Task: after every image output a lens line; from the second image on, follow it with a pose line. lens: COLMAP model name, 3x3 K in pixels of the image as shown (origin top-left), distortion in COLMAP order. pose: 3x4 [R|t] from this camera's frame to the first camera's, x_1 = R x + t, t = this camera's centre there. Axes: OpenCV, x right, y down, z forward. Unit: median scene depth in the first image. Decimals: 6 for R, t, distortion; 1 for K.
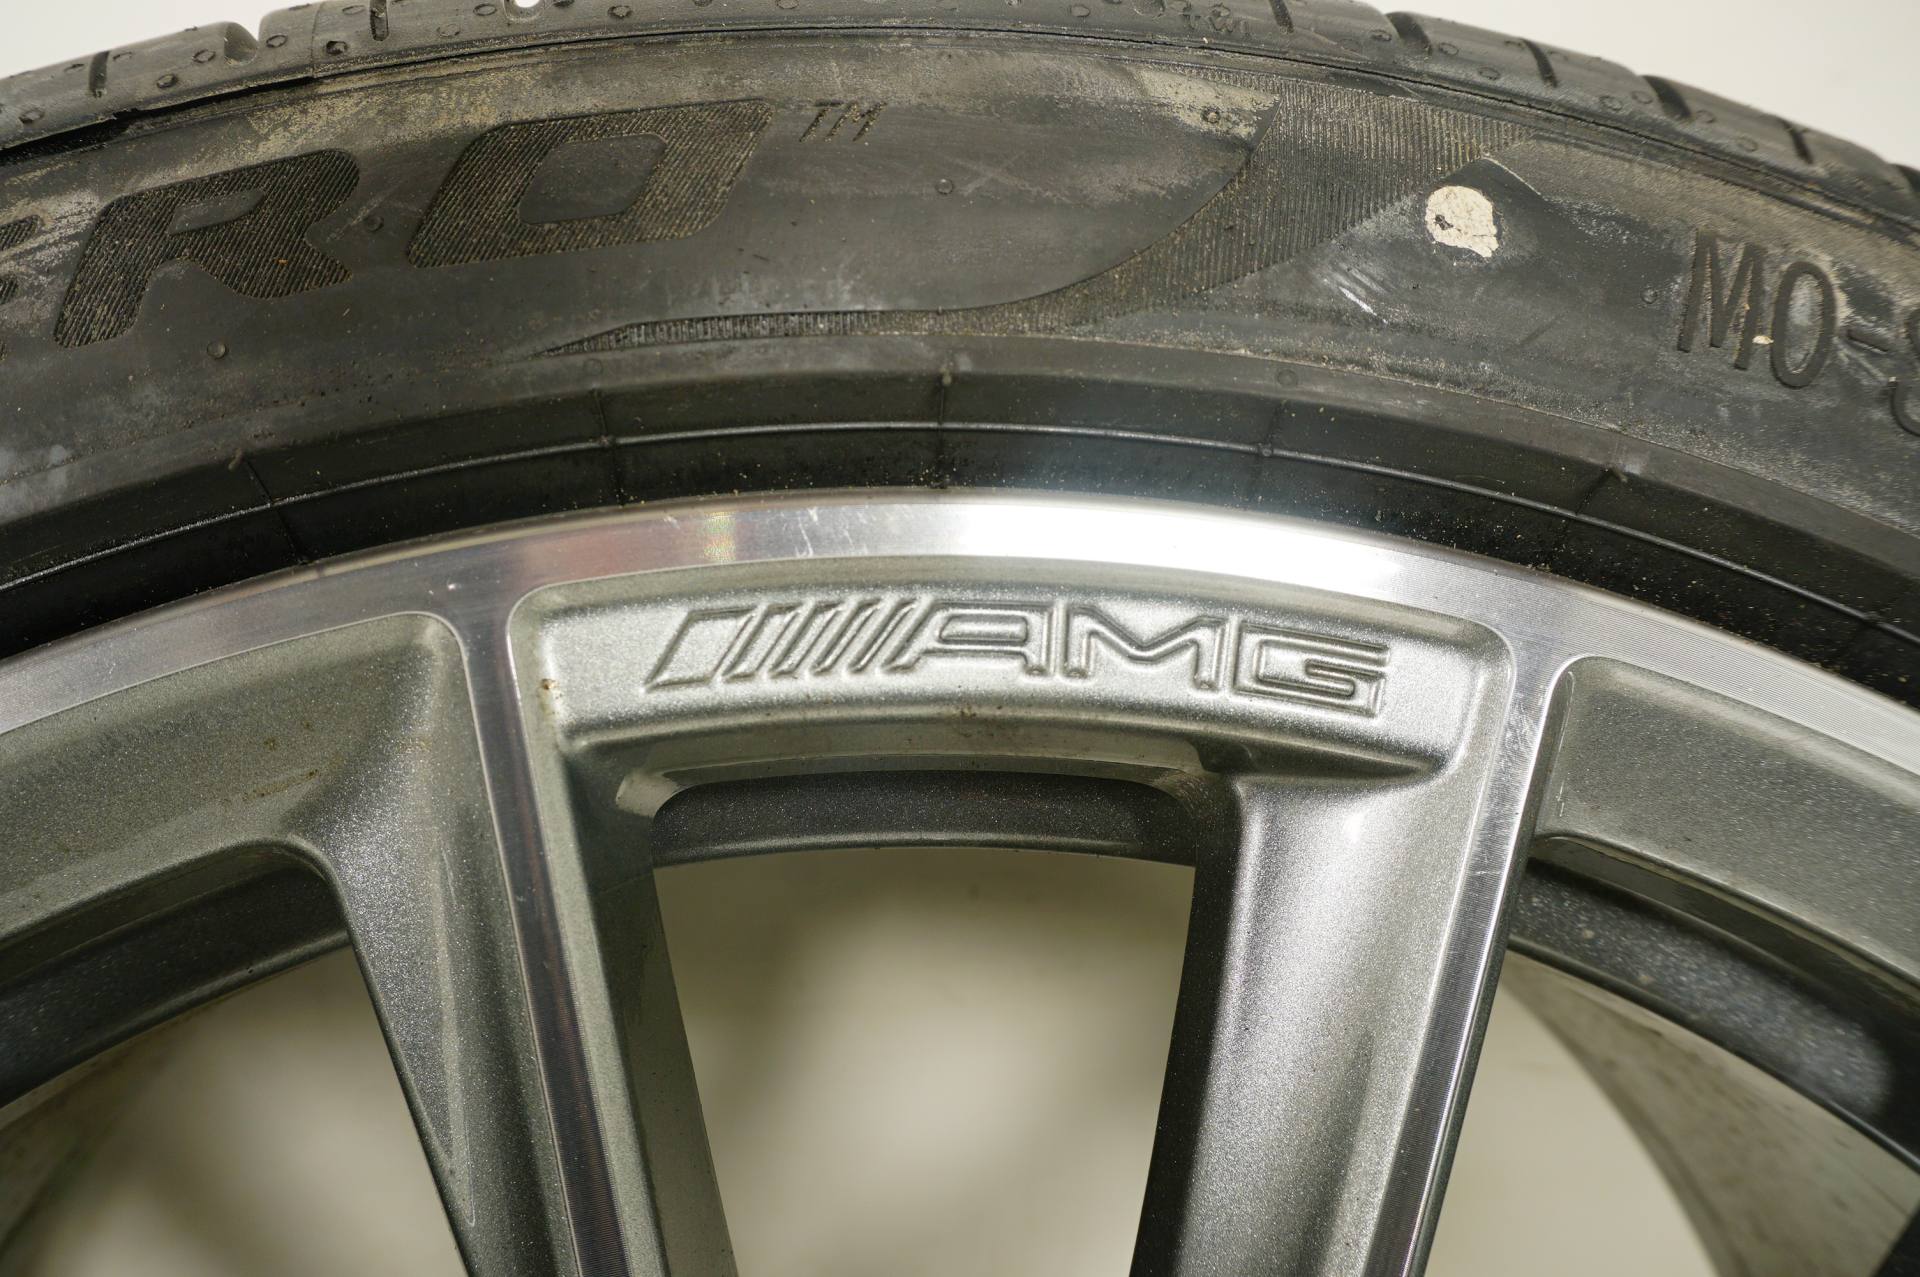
lens RADIAL K [[1703.0, 0, 959.8], [0, 1703.0, 633.7], [0, 0, 1]] dist [-0.004975, -0.010919]
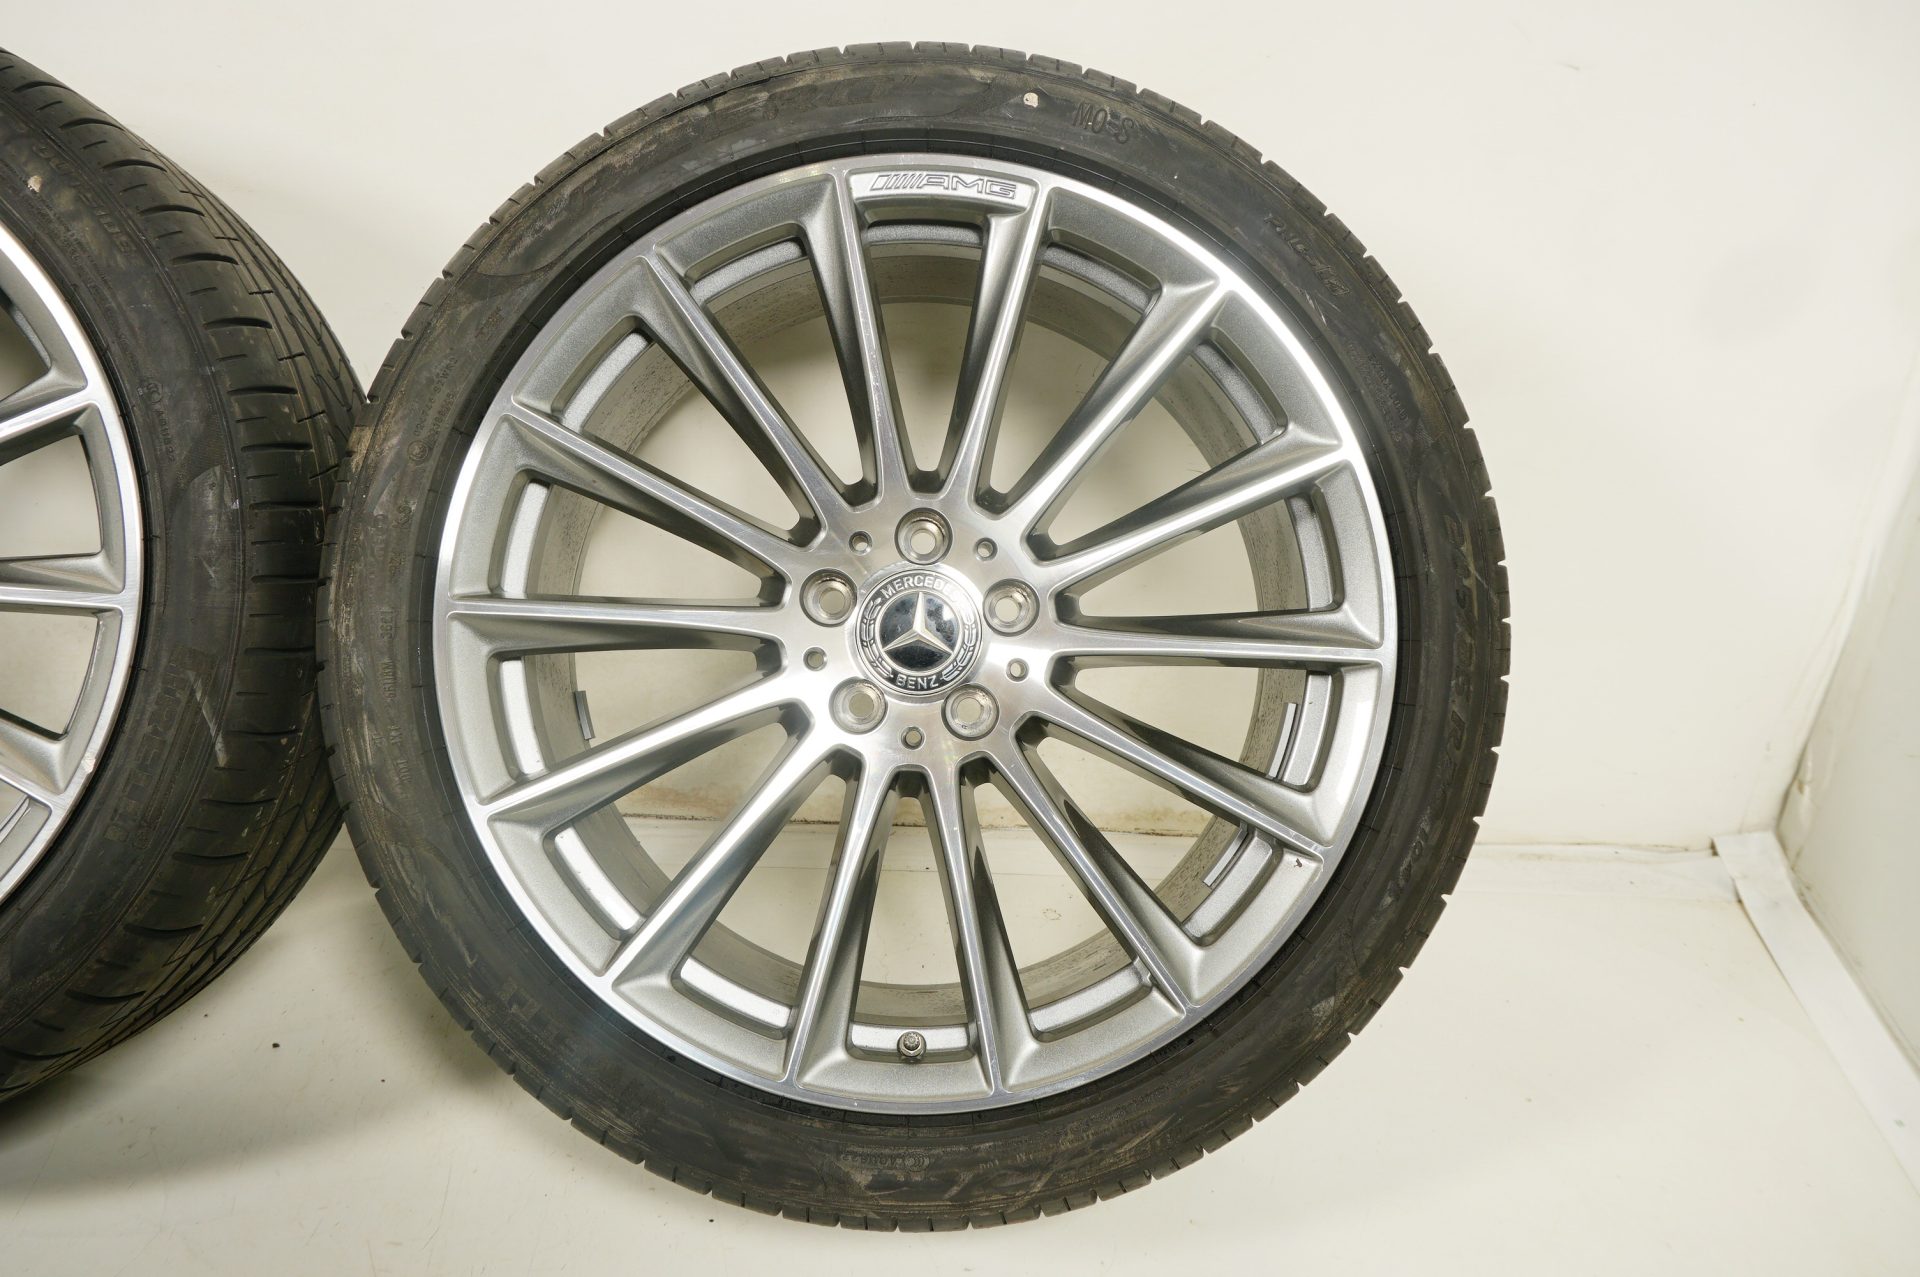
lens RADIAL K [[1703.0, 0, 961.2], [0, 1703.0, 643.4], [0, 0, 1]] dist [-0.004975, -0.010919]
pose [[0.998816, 0.019108, -0.044732, 0.347433], [-0.017094, 0.998842, 0.044976, 1.158999], [0.045540, -0.044158, 0.997986, -4.169109]]
